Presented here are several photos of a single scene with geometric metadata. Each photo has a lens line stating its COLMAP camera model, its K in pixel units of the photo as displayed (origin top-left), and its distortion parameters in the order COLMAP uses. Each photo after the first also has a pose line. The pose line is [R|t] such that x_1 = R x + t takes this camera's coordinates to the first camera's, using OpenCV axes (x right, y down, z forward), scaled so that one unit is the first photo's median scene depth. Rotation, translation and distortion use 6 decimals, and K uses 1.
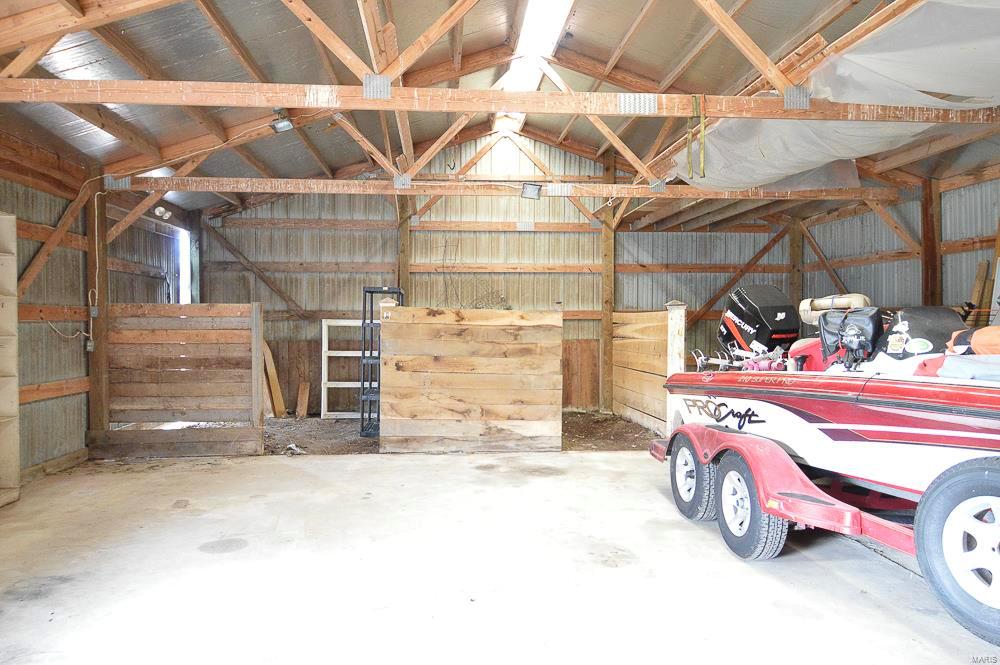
lens RADIAL K [[702.6, 0, 500.0], [0, 702.6, 332.5], [0, 0, 1]] dist [0.021388, -0.039427]
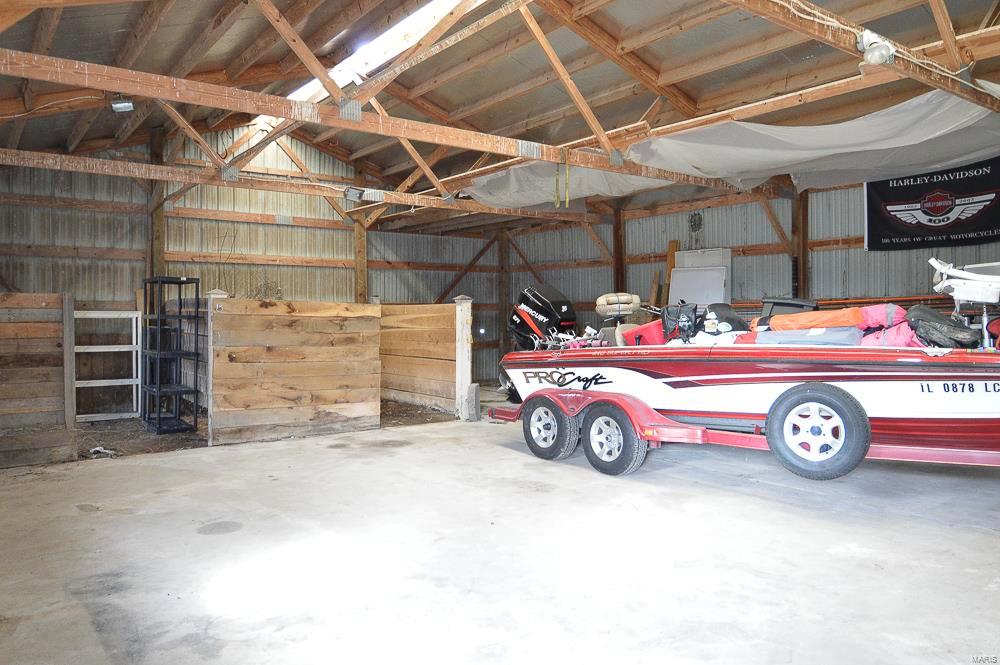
lens RADIAL K [[718.7, 0, 499.9], [0, 718.7, 316.1], [0, 0, 1]] dist [0.037530, -0.076111]
pose [[0.847638, -0.003816, 0.530561, -0.362266], [0.009753, 0.999917, -0.008391, 0.001150], [-0.530485, 0.012287, 0.847605, -0.077391]]
